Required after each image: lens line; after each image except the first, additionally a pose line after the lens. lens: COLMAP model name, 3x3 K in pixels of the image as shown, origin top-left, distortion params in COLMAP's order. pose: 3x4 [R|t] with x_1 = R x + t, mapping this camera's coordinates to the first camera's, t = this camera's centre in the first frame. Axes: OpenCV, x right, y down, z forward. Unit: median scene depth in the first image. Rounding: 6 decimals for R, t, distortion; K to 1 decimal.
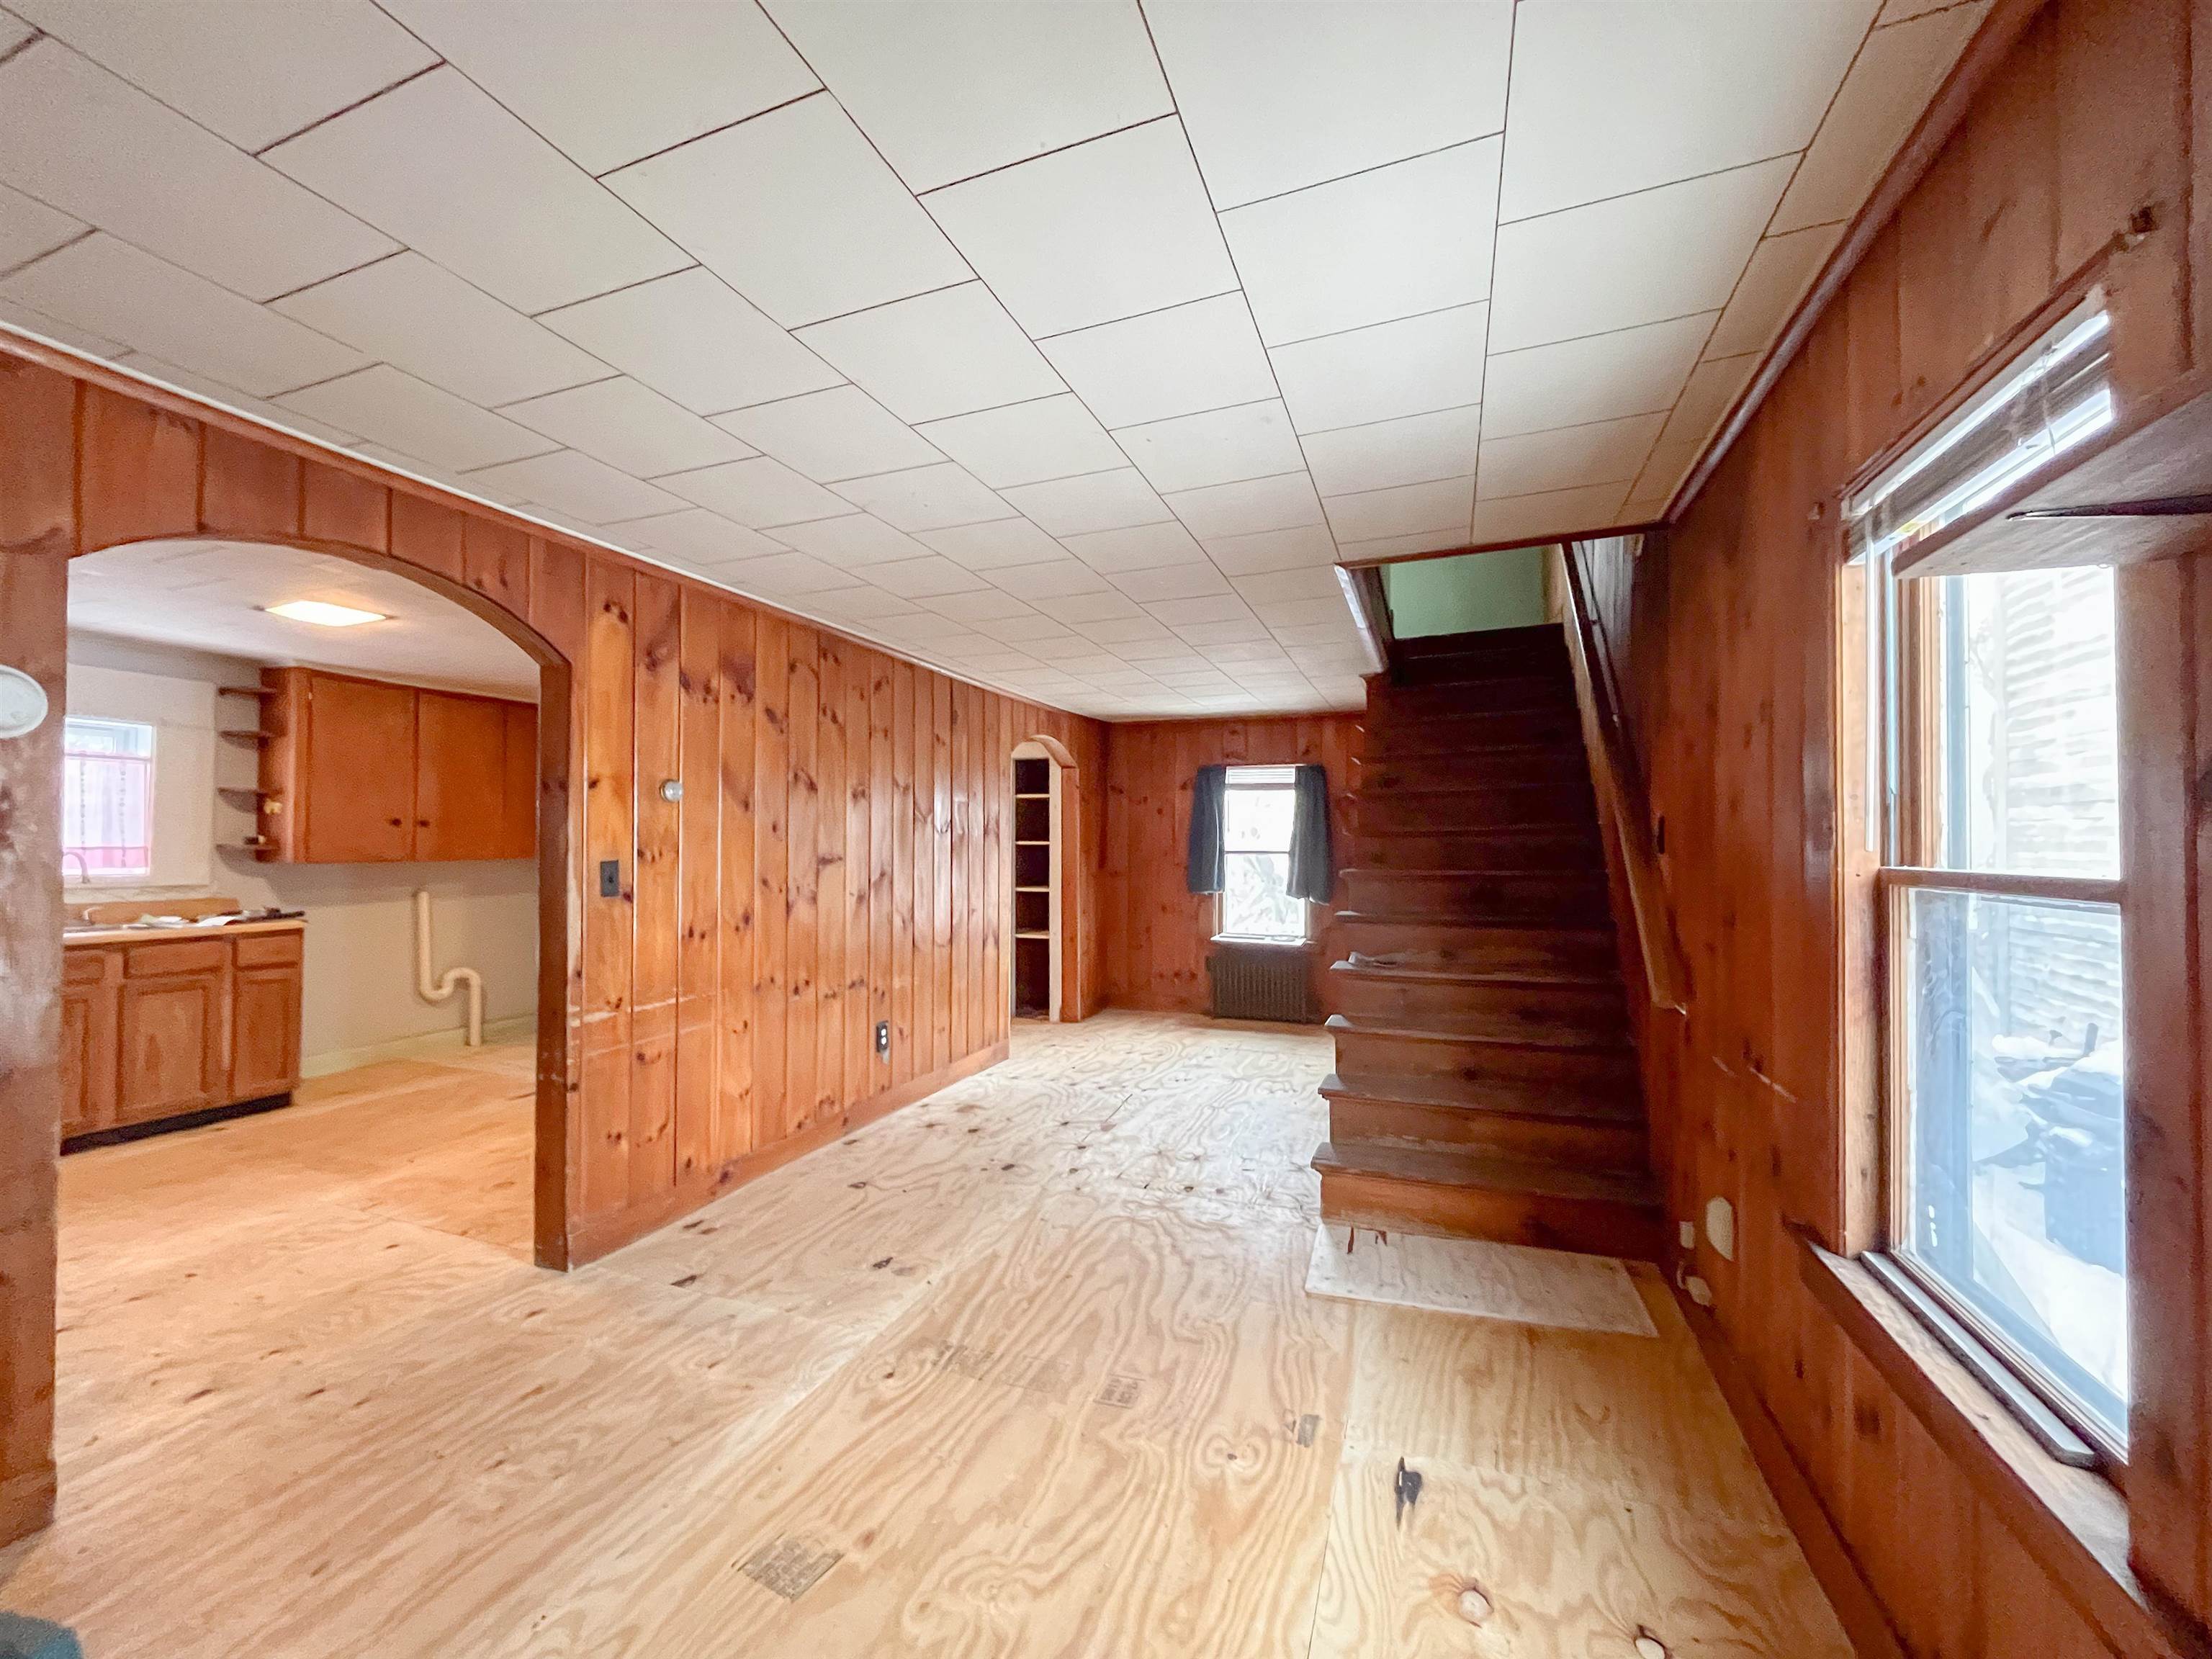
lens RADIAL K [[898.9, 0, 1095.6], [0, 898.9, 834.2], [0, 0, 1]] dist [0.000190, -0.000038]
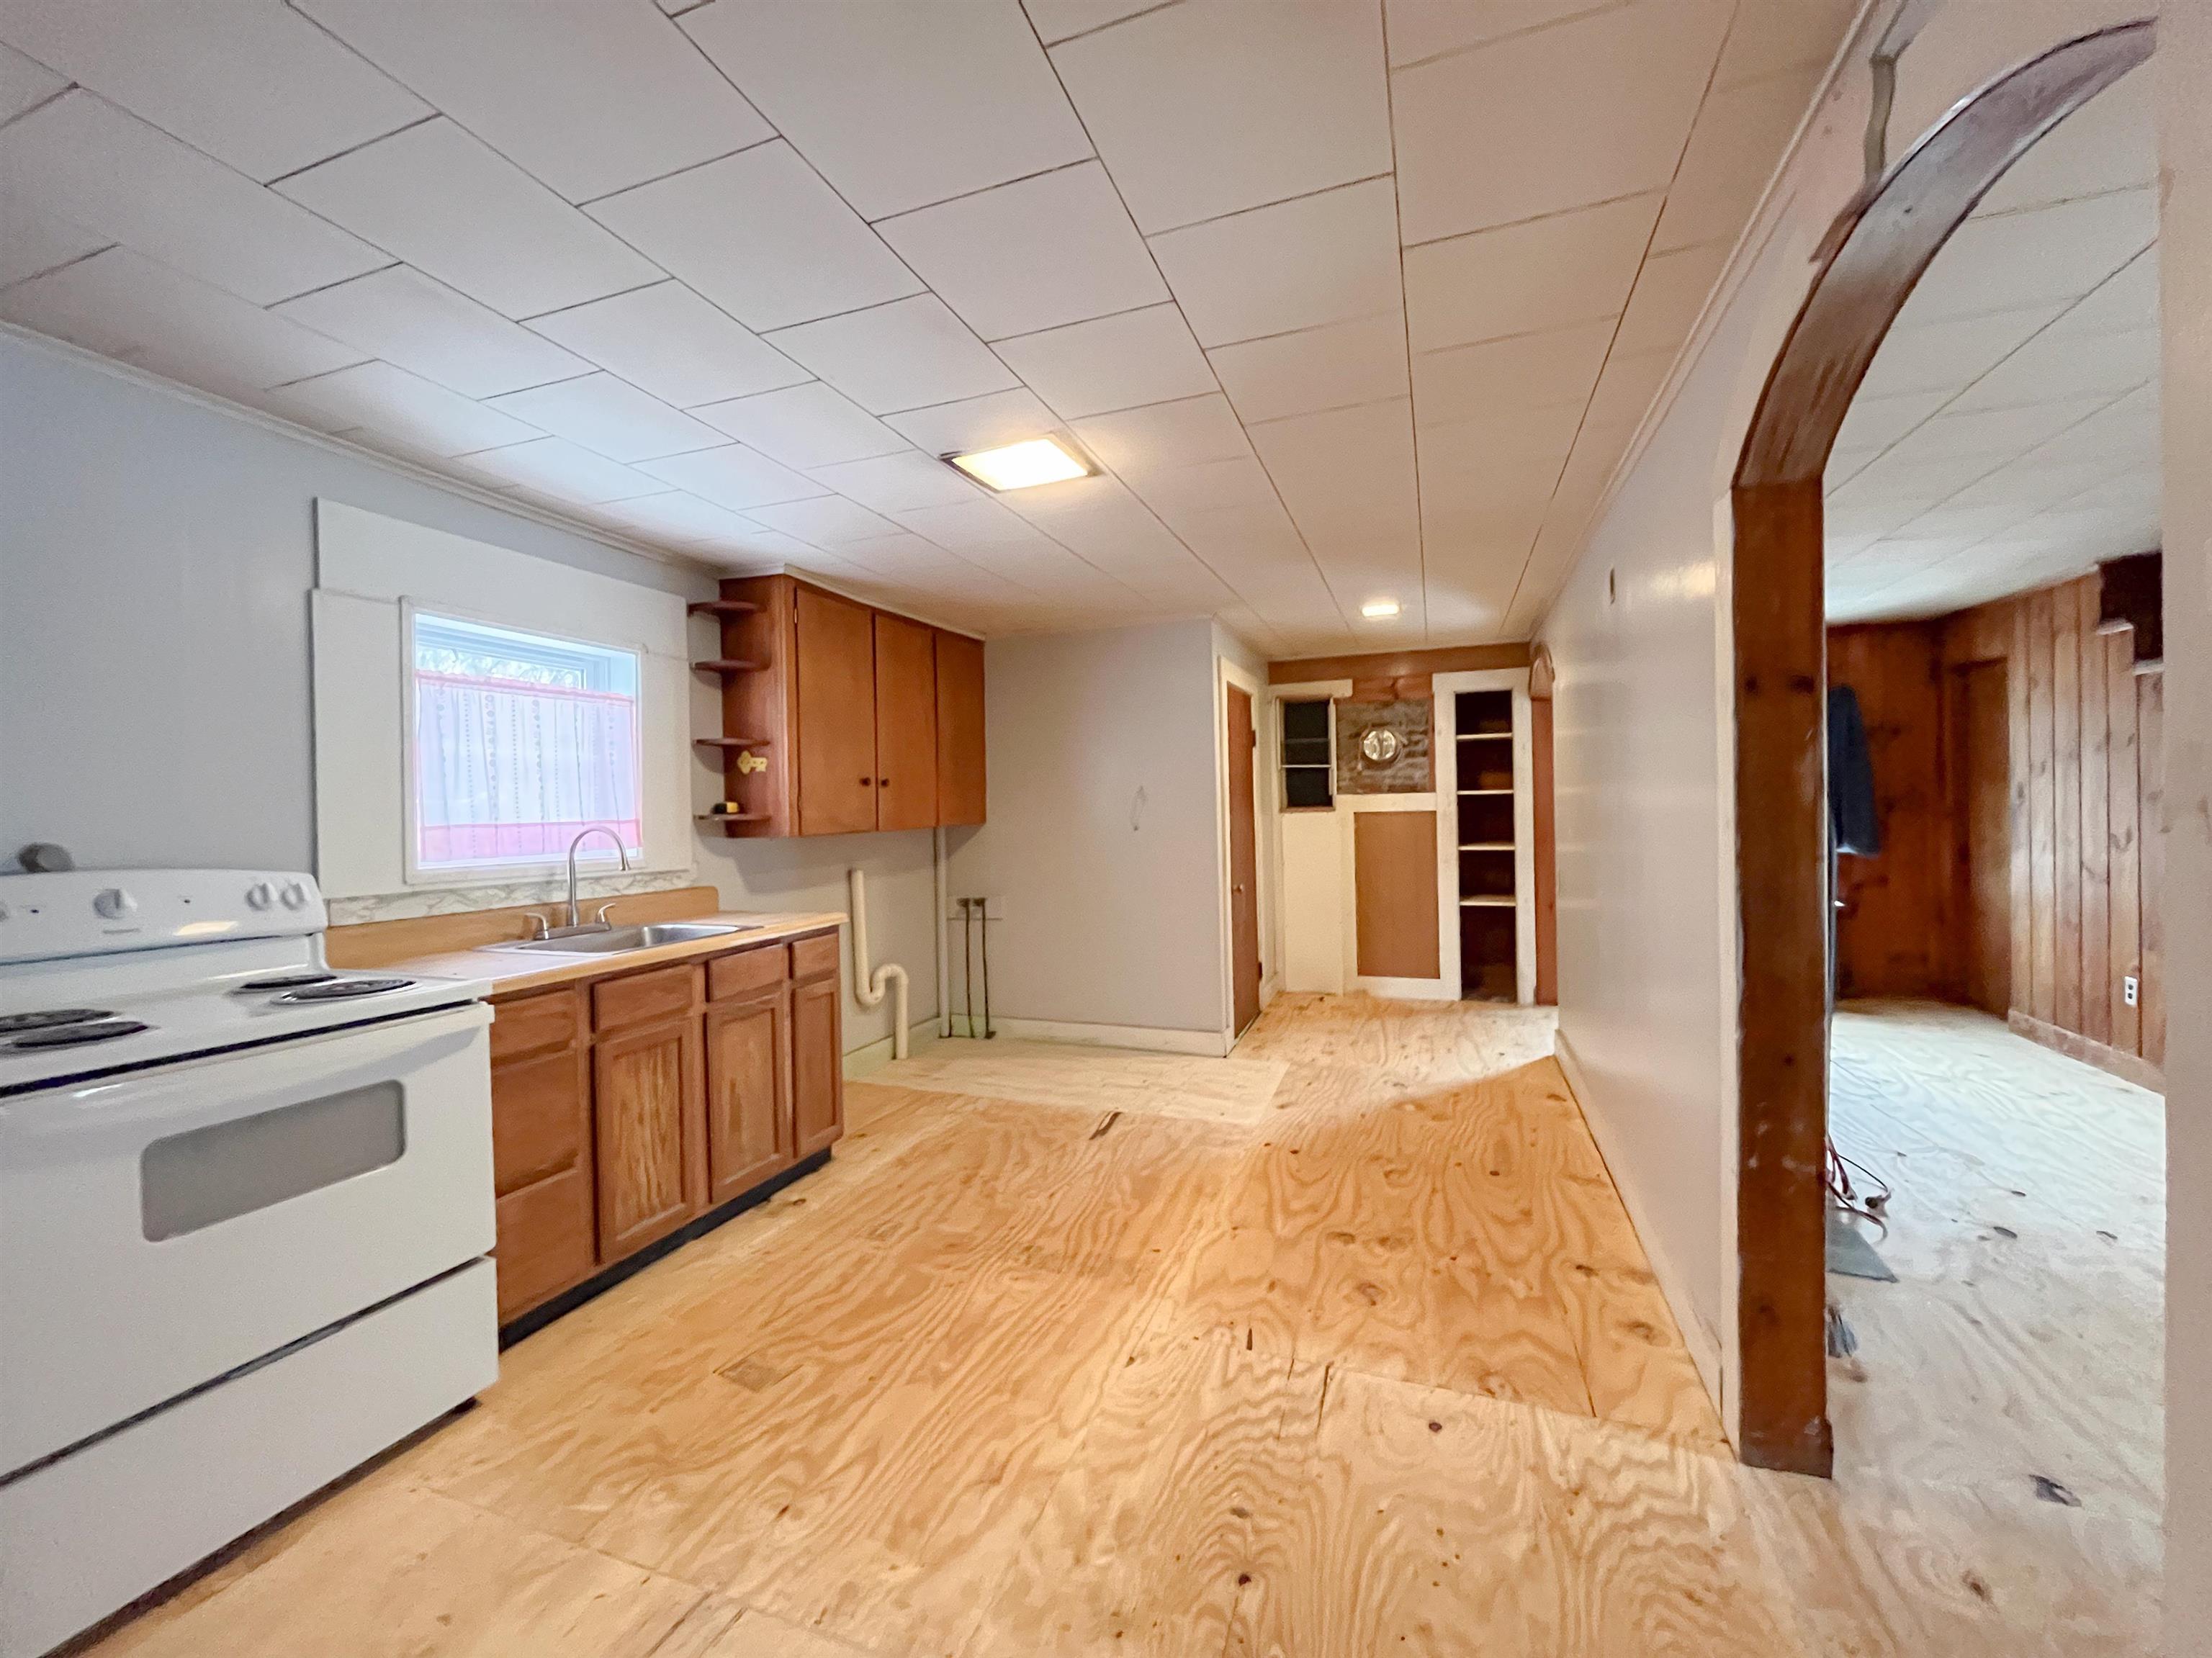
lens RADIAL K [[905.3, 0, 1099.3], [0, 905.3, 820.9], [0, 0, 1]] dist [0.000508, -0.000343]
pose [[0.999536, -0.027048, 0.014029, -0.741268], [0.026642, 0.999242, 0.028369, 0.004692], [-0.014786, -0.027982, 0.999499, 0.274182]]
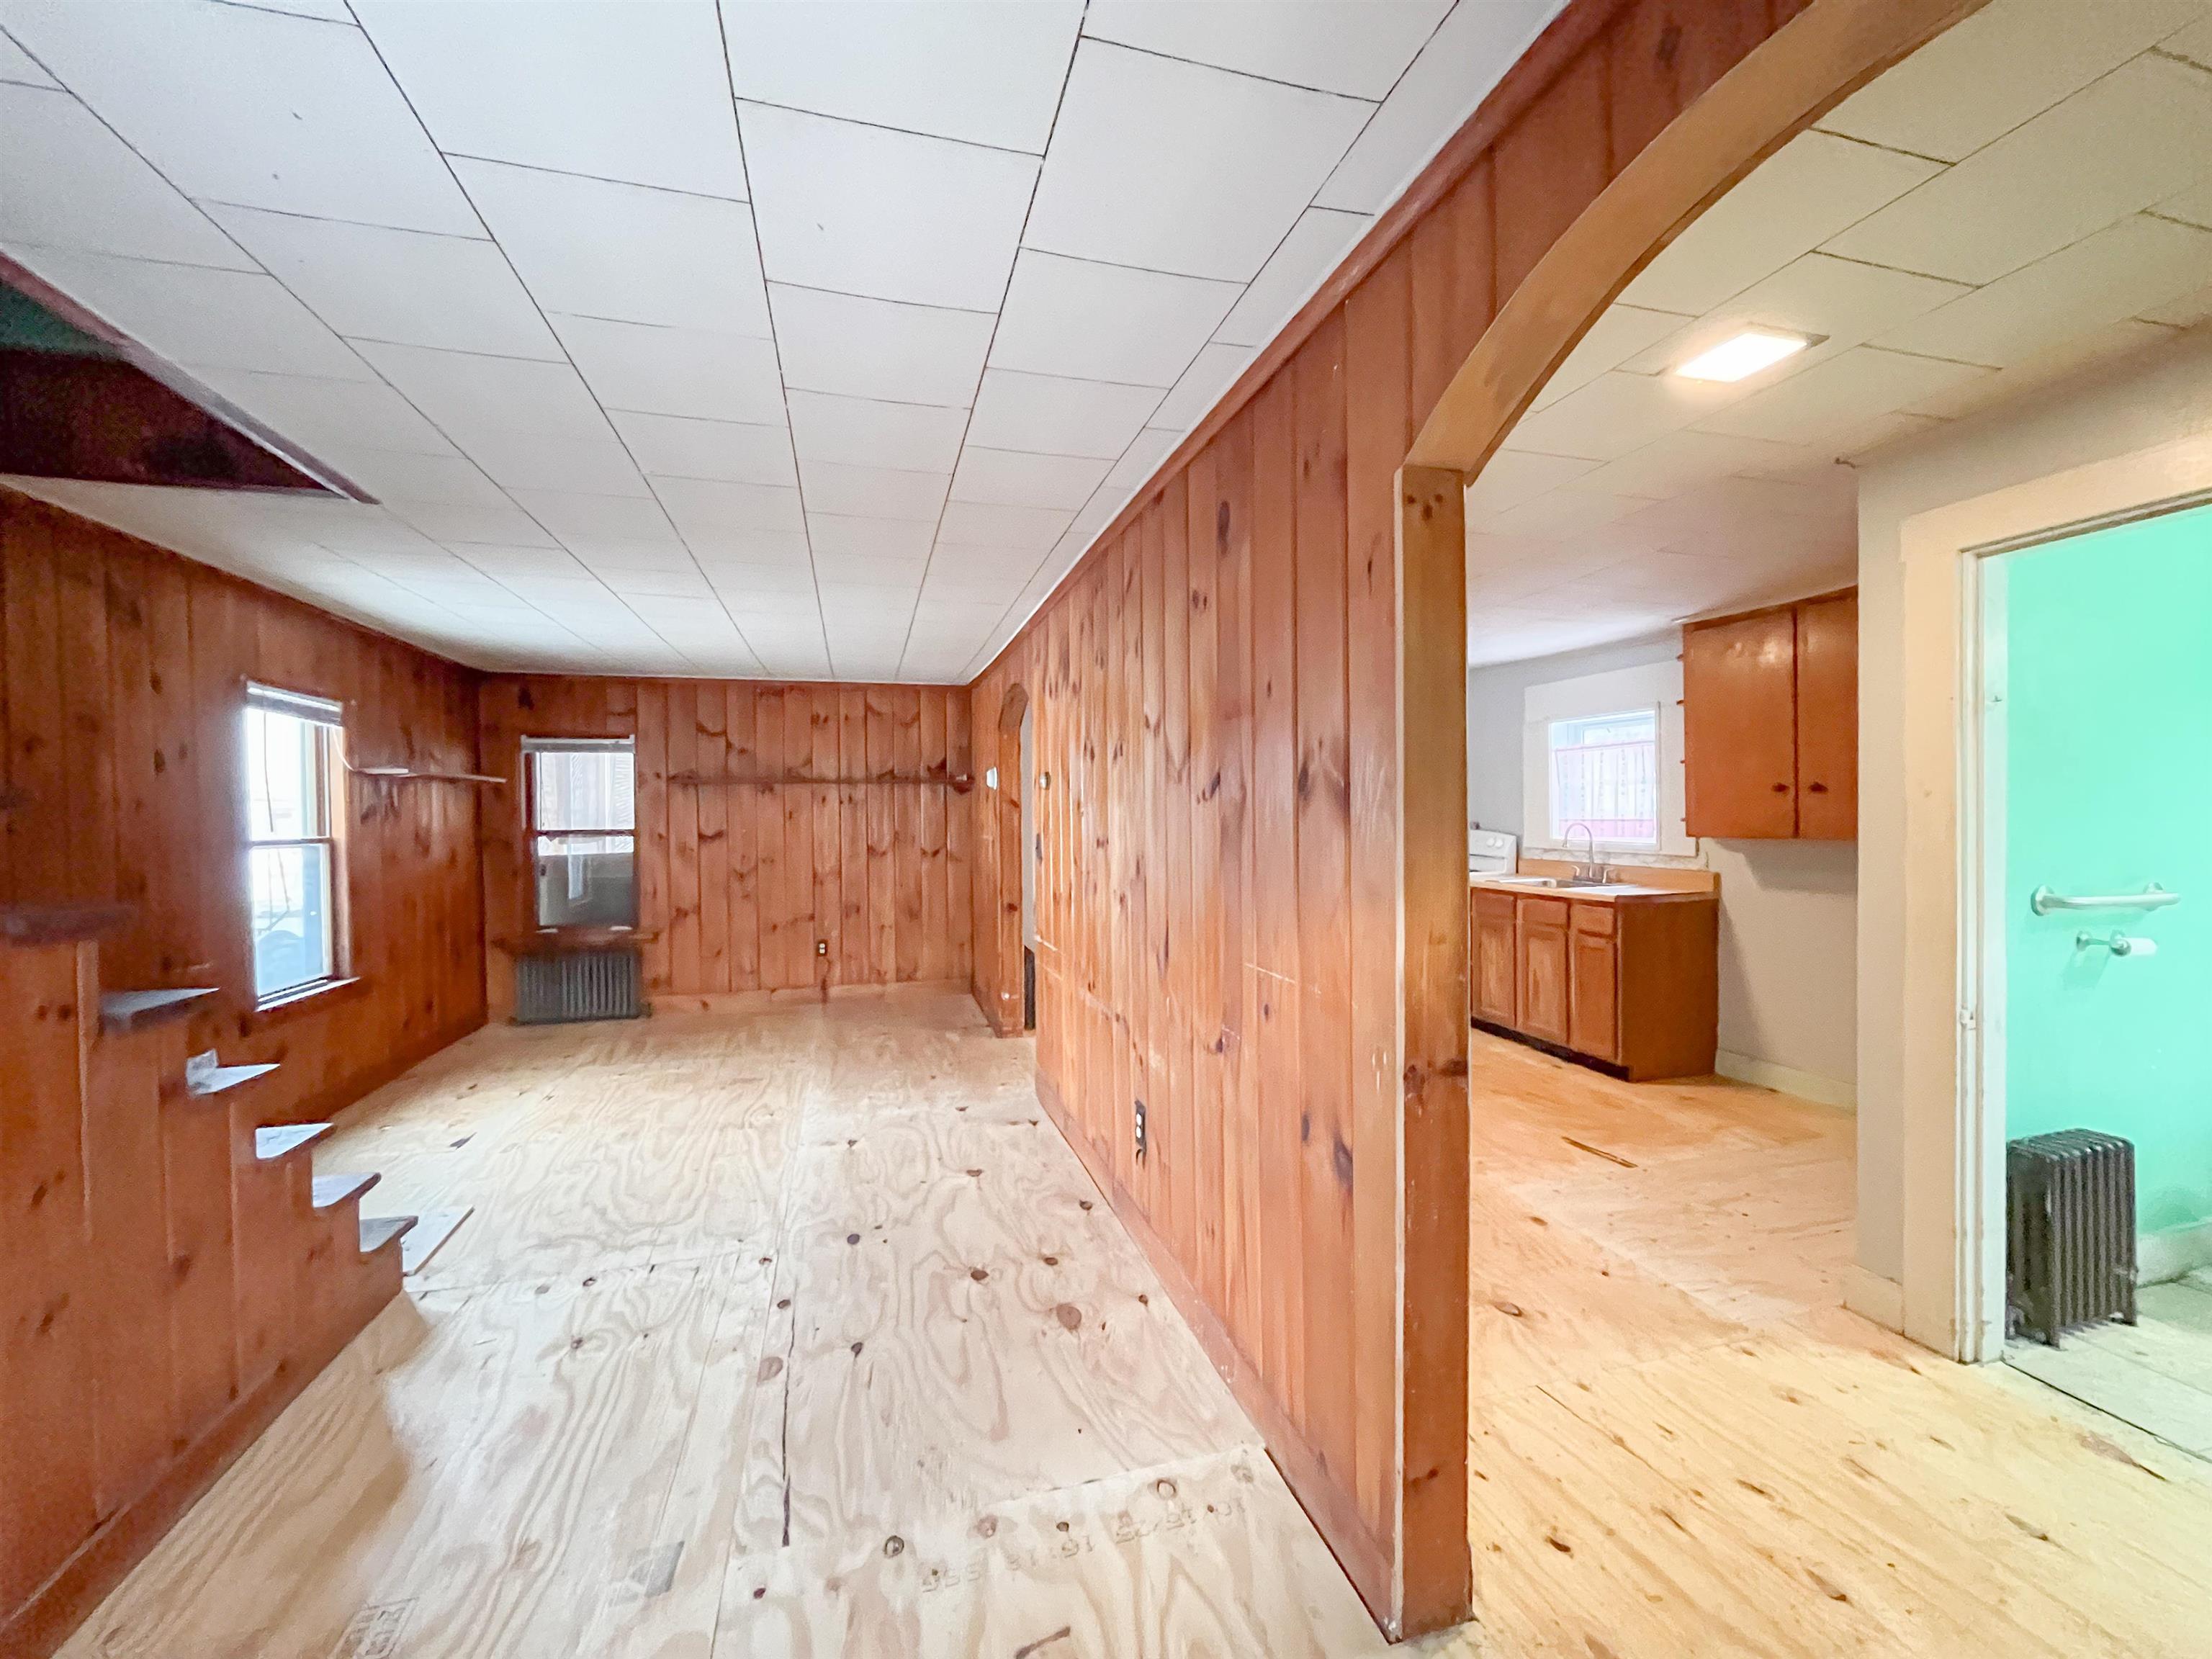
lens RADIAL K [[890.7, 0, 1098.3], [0, 890.7, 825.4], [0, 0, 1]] dist [-0.008466, -0.000115]
pose [[-0.804072, 0.011407, -0.594423, 0.169397], [0.014952, 0.999888, -0.001039, 0.014035], [0.594344, -0.009723, -0.804152, 1.589044]]
